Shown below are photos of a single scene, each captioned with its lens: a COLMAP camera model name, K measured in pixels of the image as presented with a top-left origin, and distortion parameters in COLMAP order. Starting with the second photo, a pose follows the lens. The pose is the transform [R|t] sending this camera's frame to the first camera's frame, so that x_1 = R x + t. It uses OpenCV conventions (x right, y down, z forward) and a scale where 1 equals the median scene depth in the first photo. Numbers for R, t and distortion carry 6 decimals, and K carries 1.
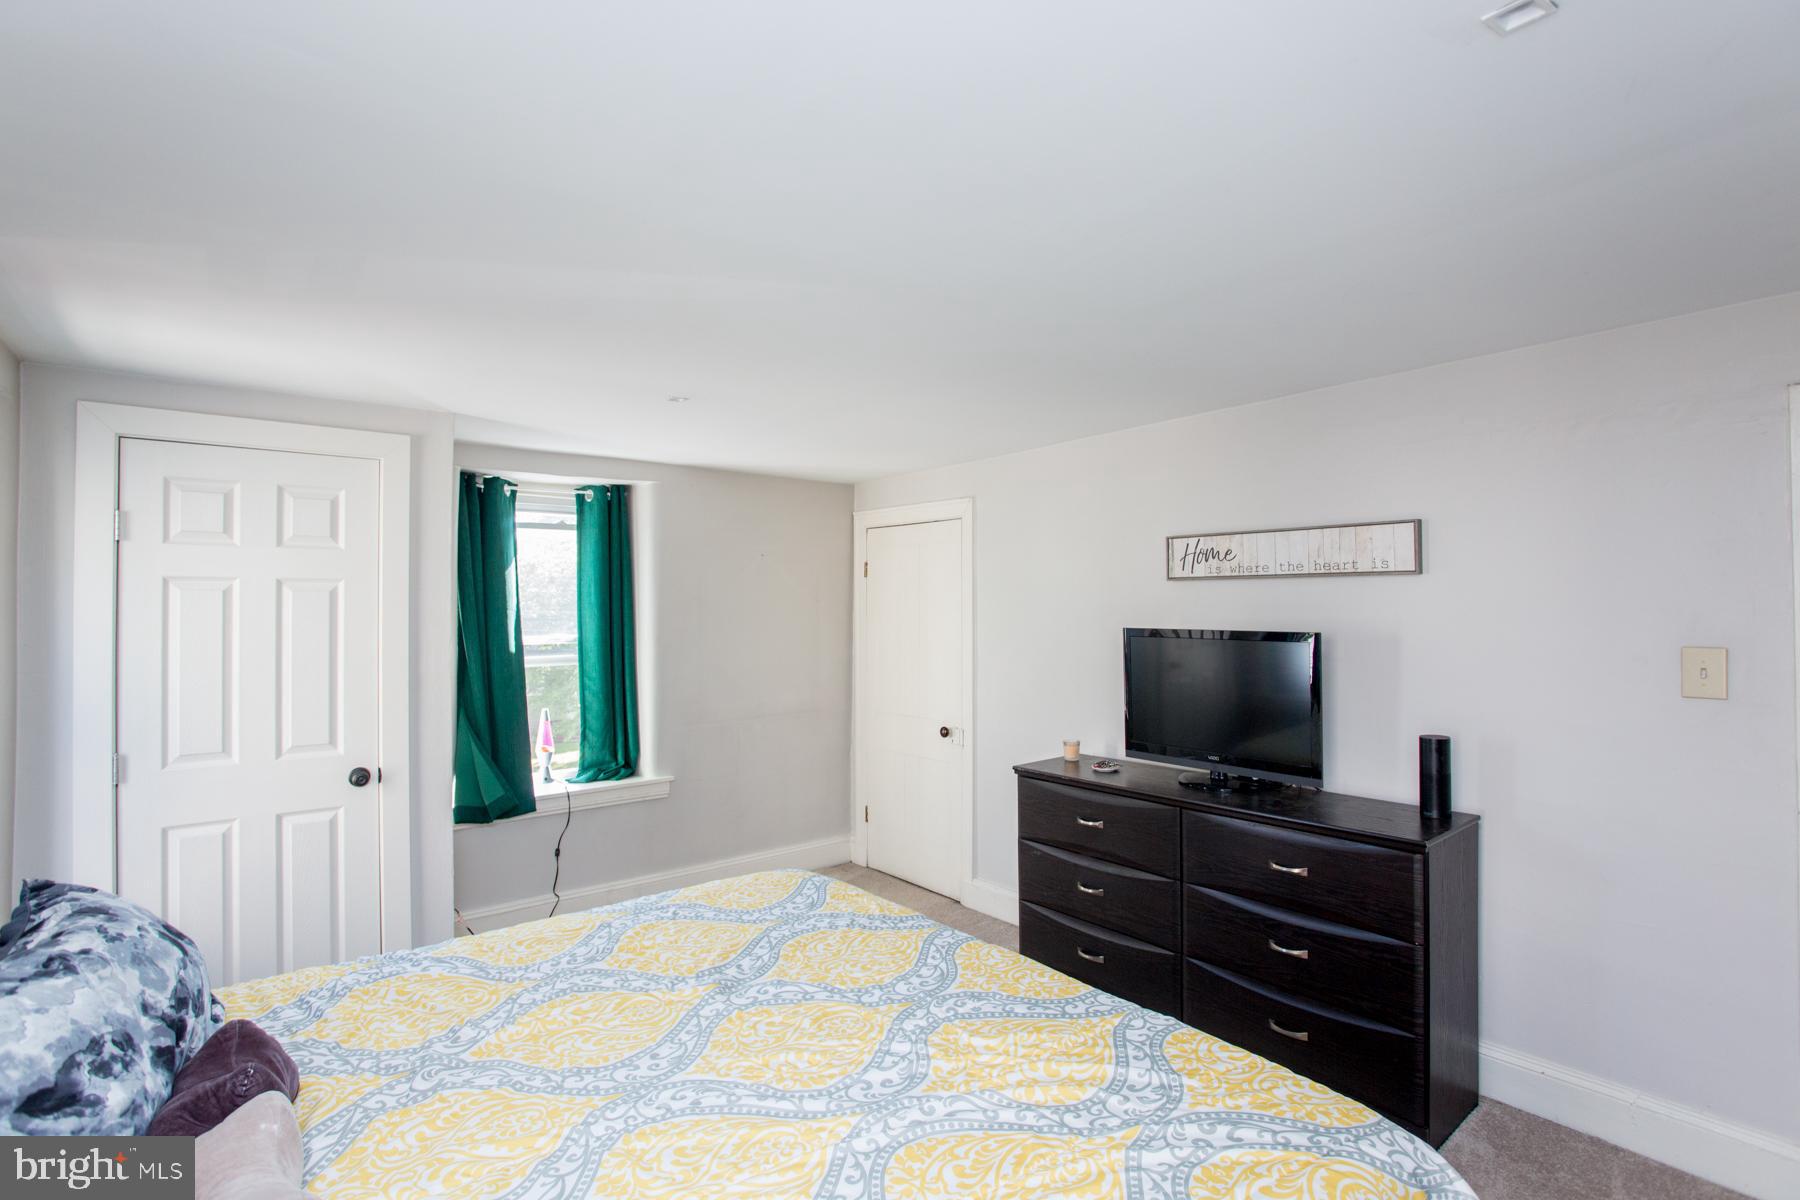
lens RADIAL K [[868.2, 0, 882.7], [0, 868.2, 590.2], [0, 0, 1]] dist [-0.074019, 0.030298]
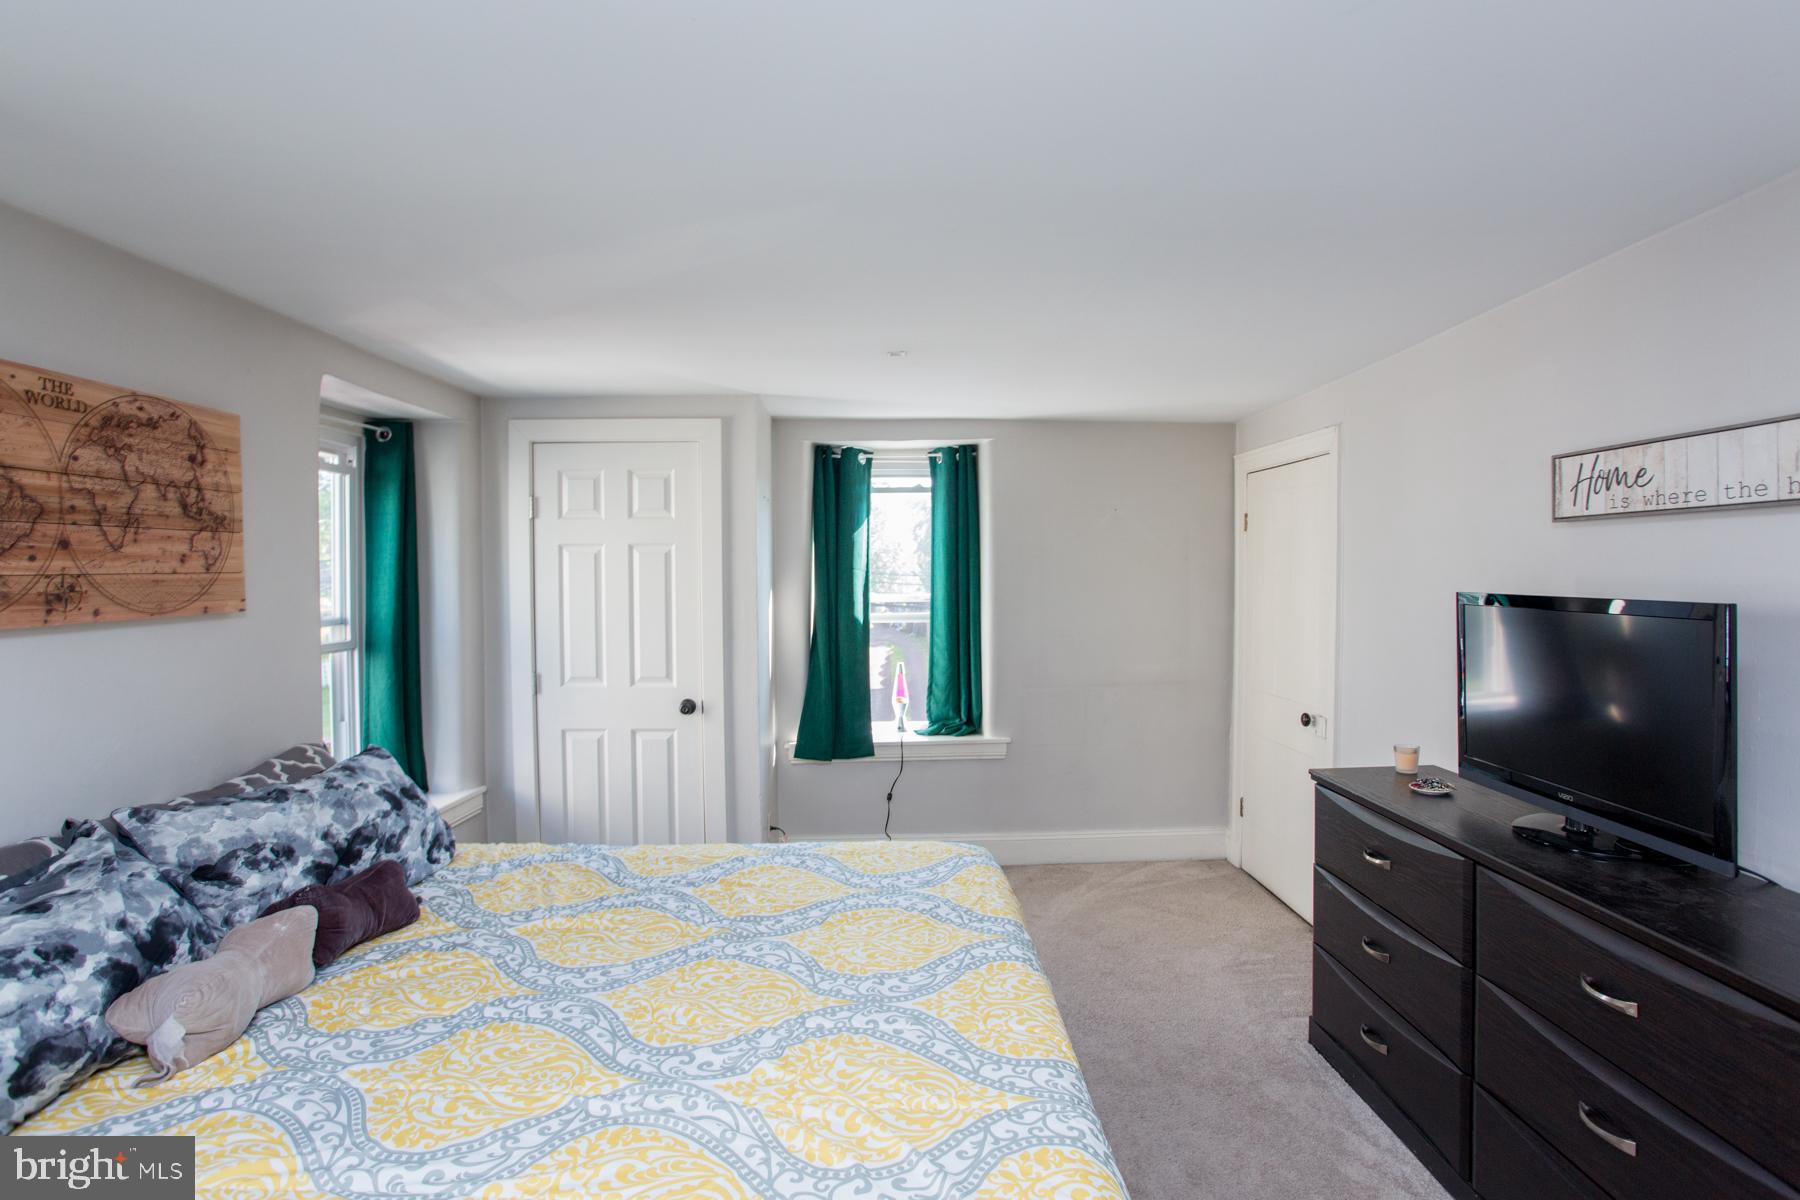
lens RADIAL K [[868.2, 0, 887.1], [0, 868.2, 599.0], [0, 0, 1]] dist [-0.074019, 0.030298]
pose [[0.791555, 0.018544, -0.610817, 0.356898], [0.013364, 0.998775, 0.047641, 0.011203], [0.610952, -0.045874, 0.790337, 0.198274]]
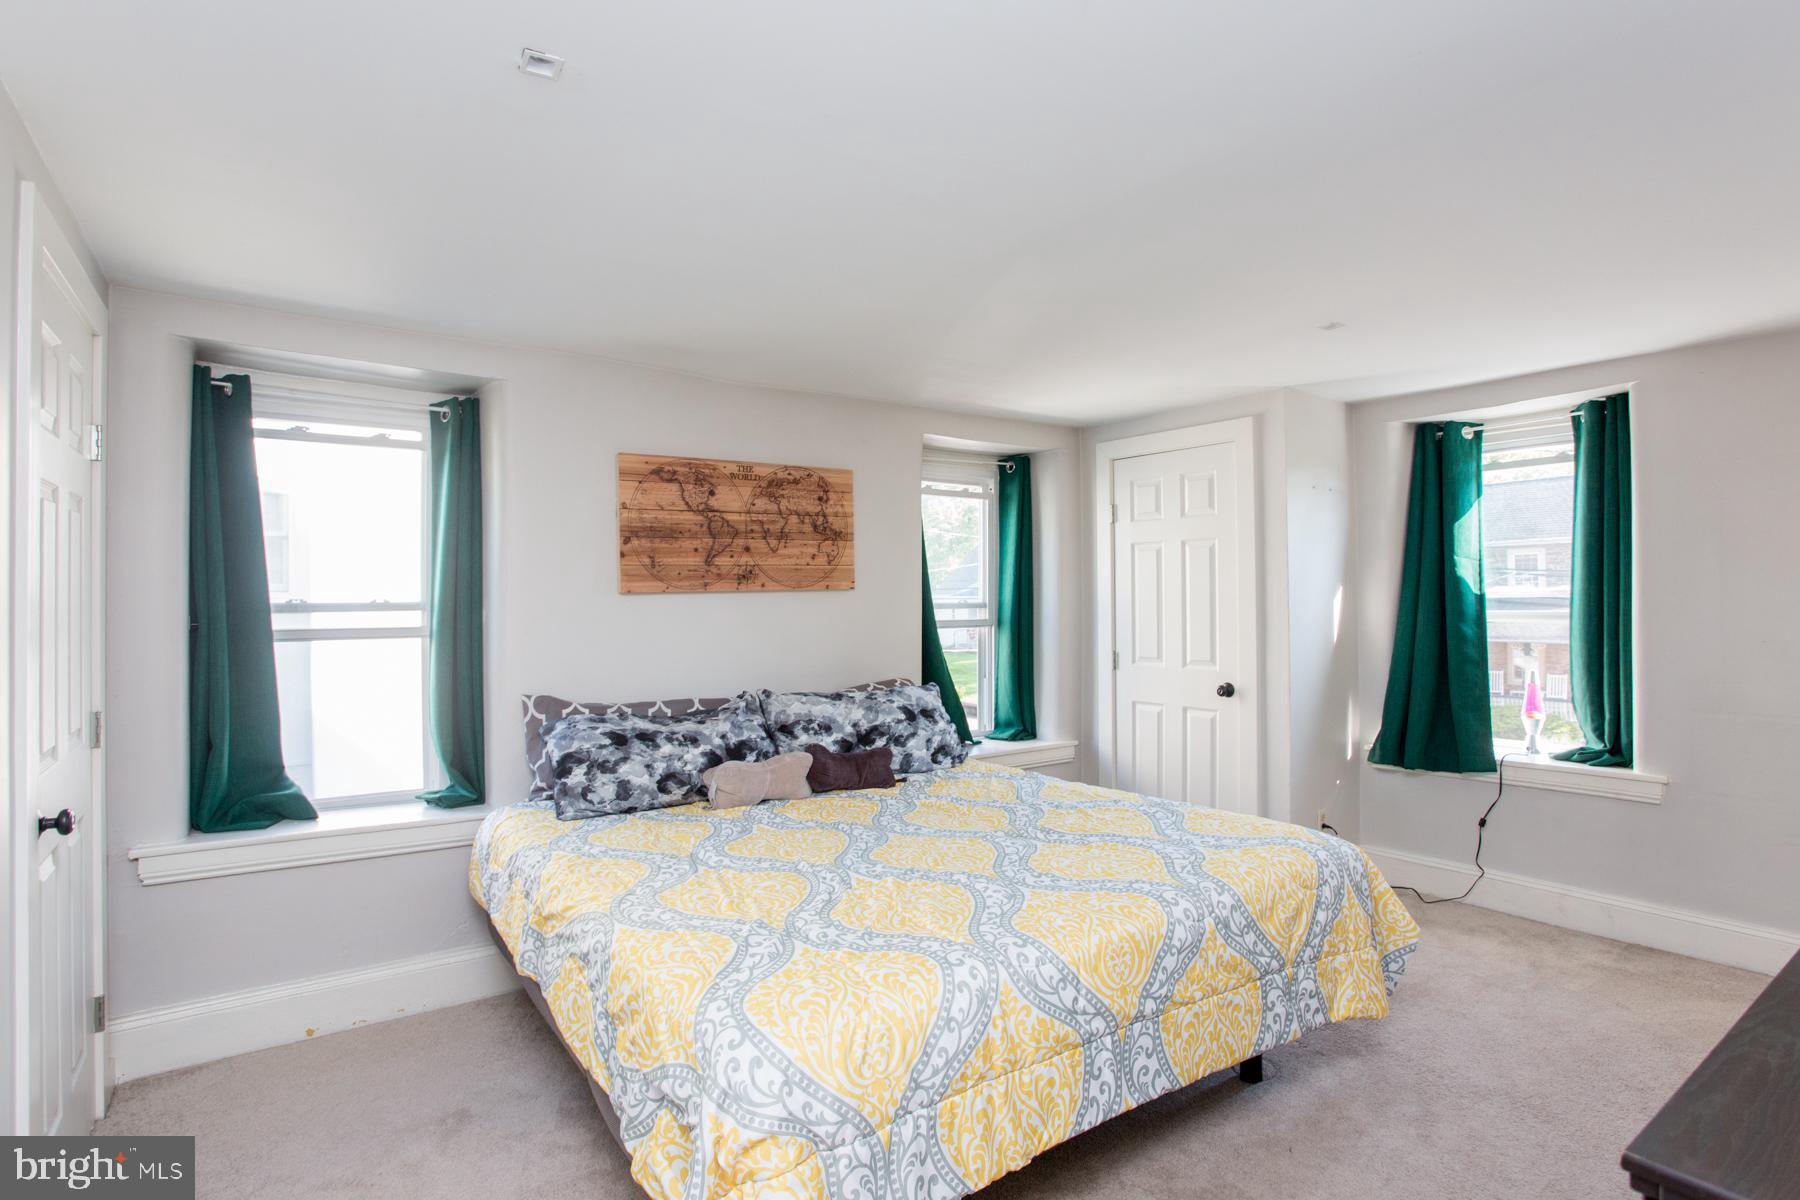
lens RADIAL K [[884.7, 0, 907.4], [0, 884.7, 589.1], [0, 0, 1]] dist [-0.051106, 0.005822]
pose [[-0.030538, -0.001474, -0.999533, 0.725914], [0.029233, 0.999570, -0.002367, 0.054931], [0.999106, -0.029291, -0.030482, 0.547928]]
